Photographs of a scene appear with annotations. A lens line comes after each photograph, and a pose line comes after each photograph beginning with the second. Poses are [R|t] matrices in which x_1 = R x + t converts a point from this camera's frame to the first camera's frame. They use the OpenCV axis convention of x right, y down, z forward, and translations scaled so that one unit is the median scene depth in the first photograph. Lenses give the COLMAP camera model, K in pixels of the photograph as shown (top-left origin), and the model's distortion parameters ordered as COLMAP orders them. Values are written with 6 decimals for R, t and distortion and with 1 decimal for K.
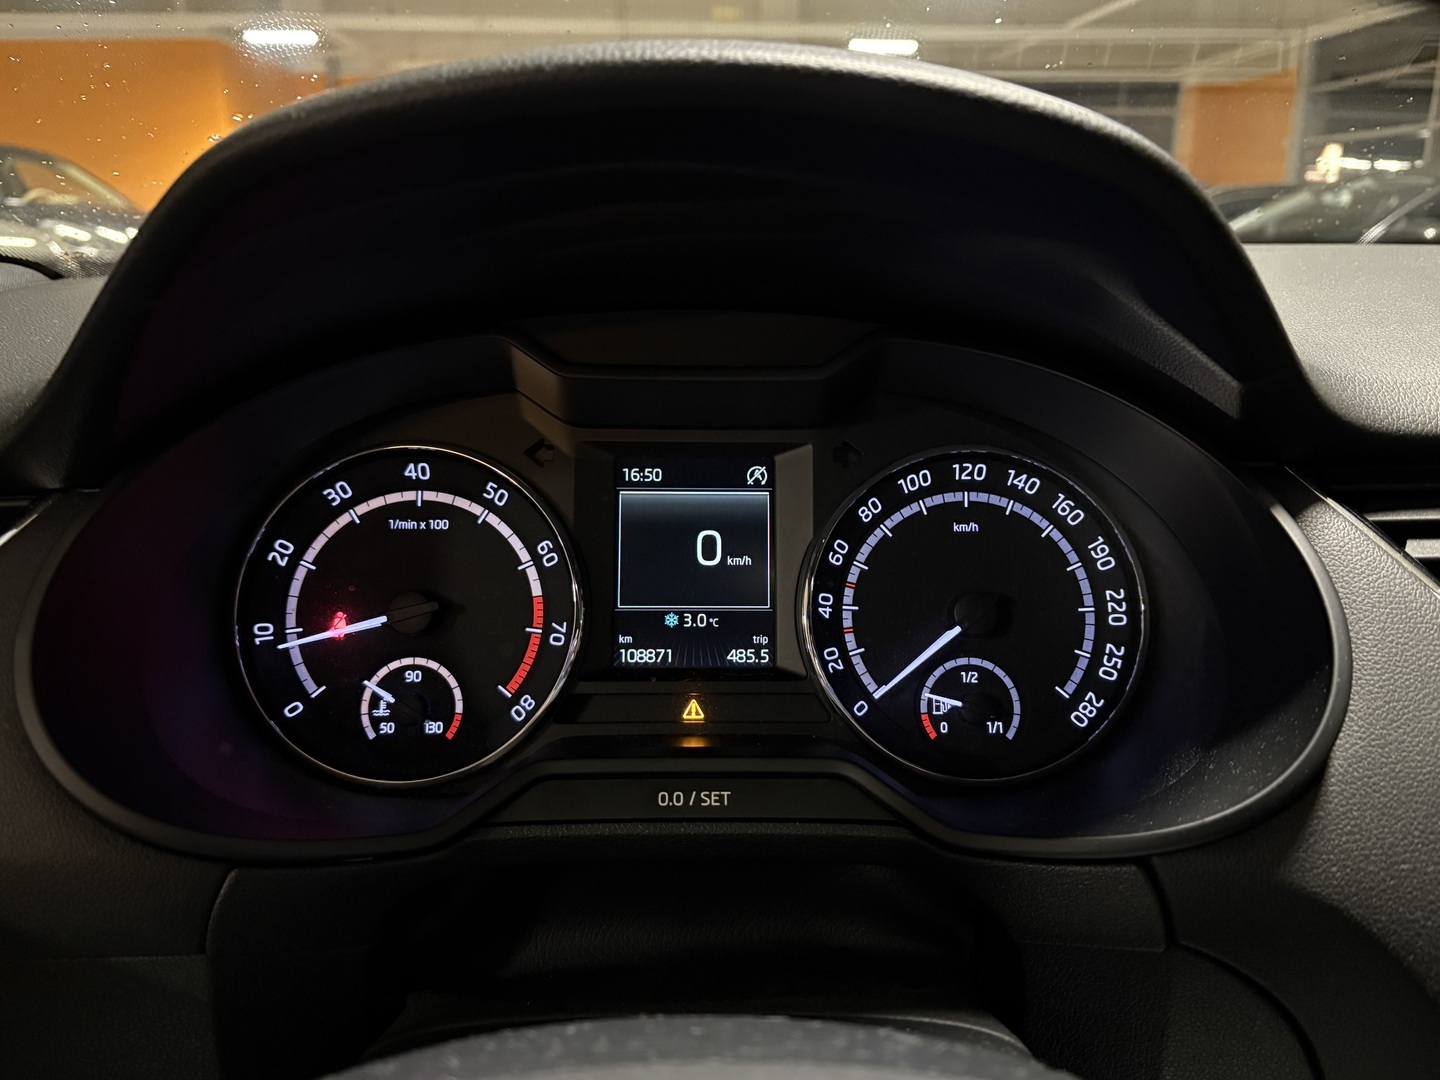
lens RADIAL K [[1160.8, 0, 717.8], [0, 1160.8, 542.3], [0, 0, 1]] dist [0.068553, -0.003380]
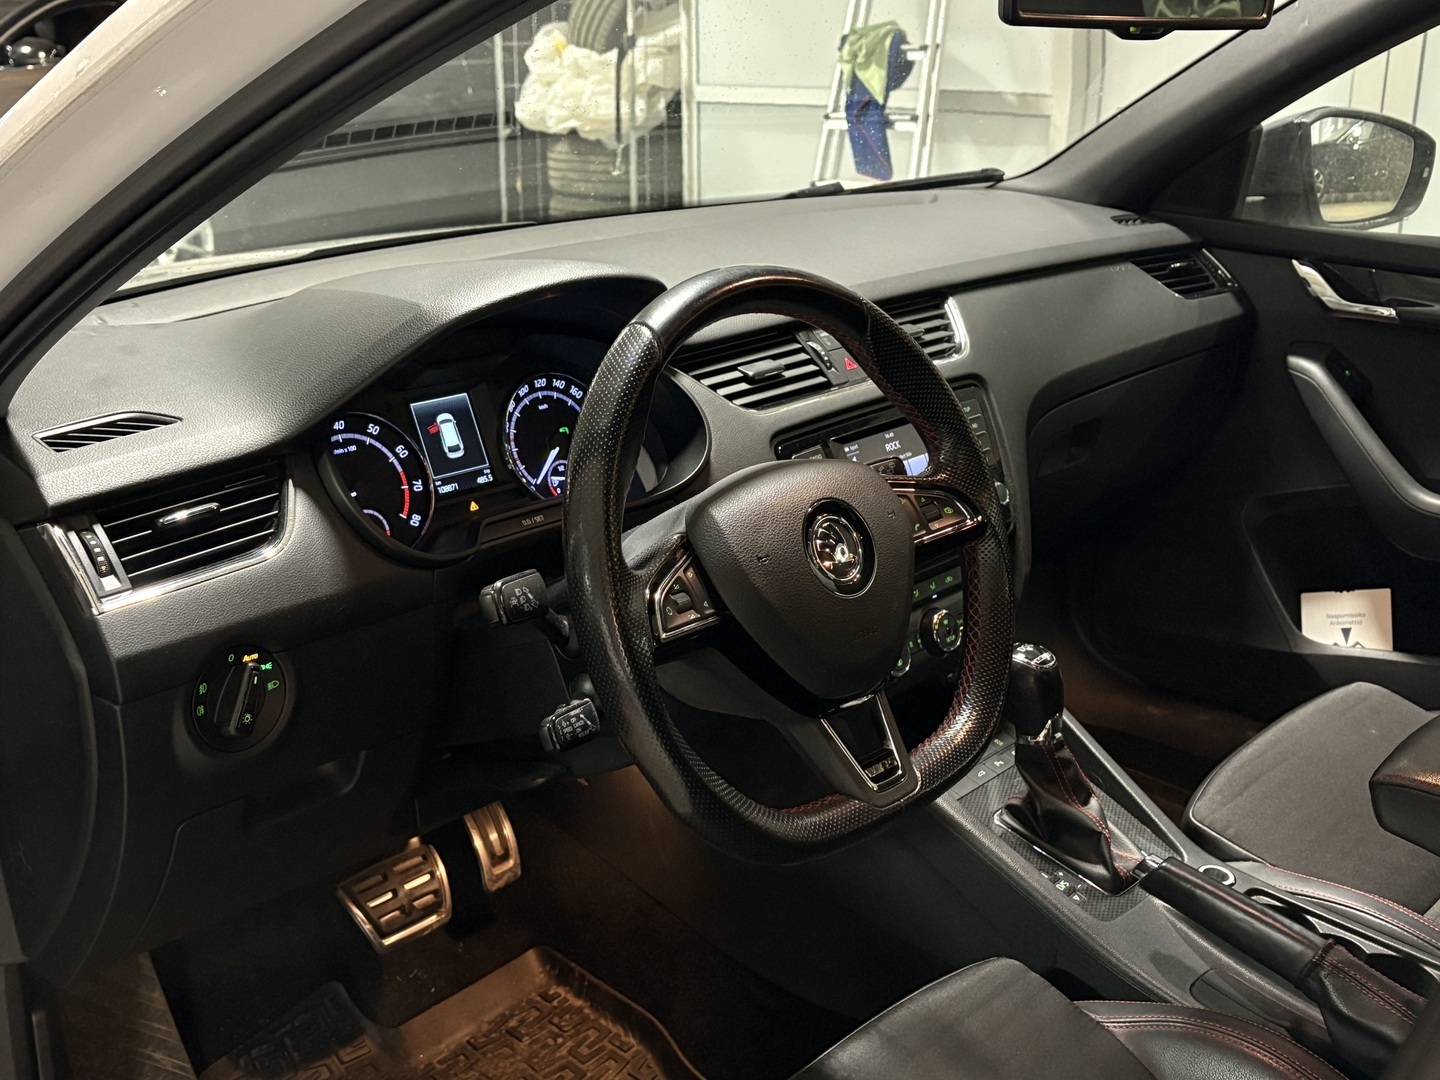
lens RADIAL K [[1575.0, 0, 721.8], [0, 1575.0, 534.4], [0, 0, 1]] dist [0.101378, 0.000000]
pose [[0.690867, -0.230574, 0.685229, -1.785907], [0.198280, 0.971868, 0.127115, -0.096341], [-0.695261, 0.048047, 0.717149, -1.520495]]
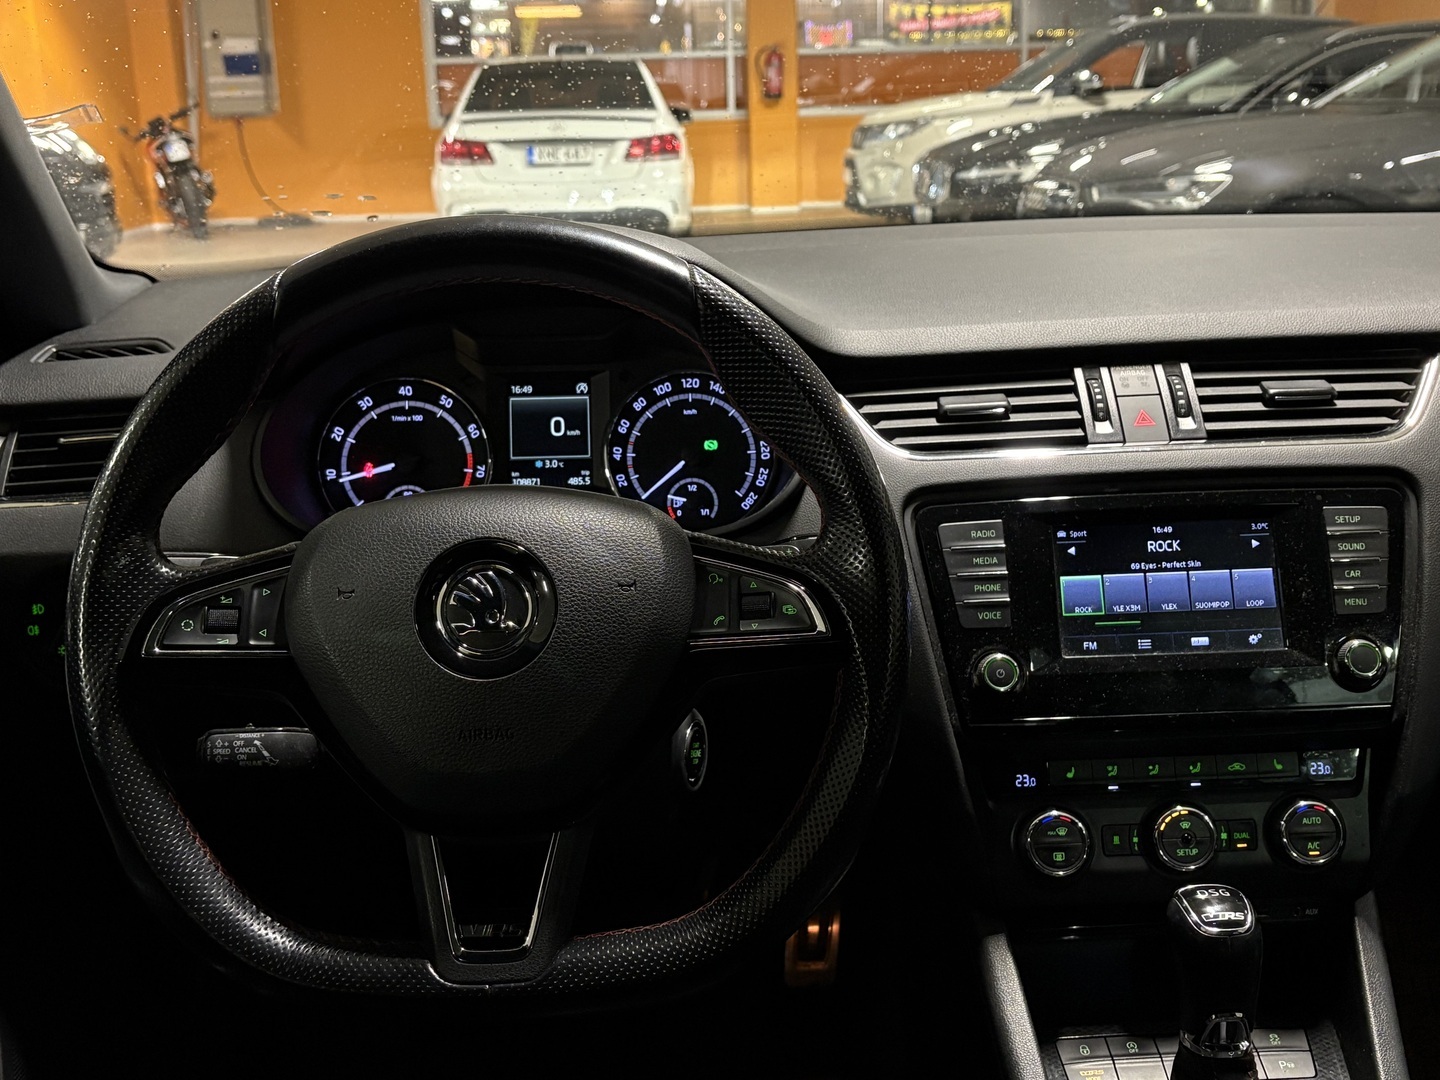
lens RADIAL K [[1575.0, 0, 726.8], [0, 1575.0, 532.7], [0, 0, 1]] dist [0.101378, 0.000000]
pose [[0.999484, -0.031373, 0.006827, 0.252773], [0.031406, 0.999495, -0.004899, 0.205206], [-0.006670, 0.005110, 0.999965, -1.641255]]
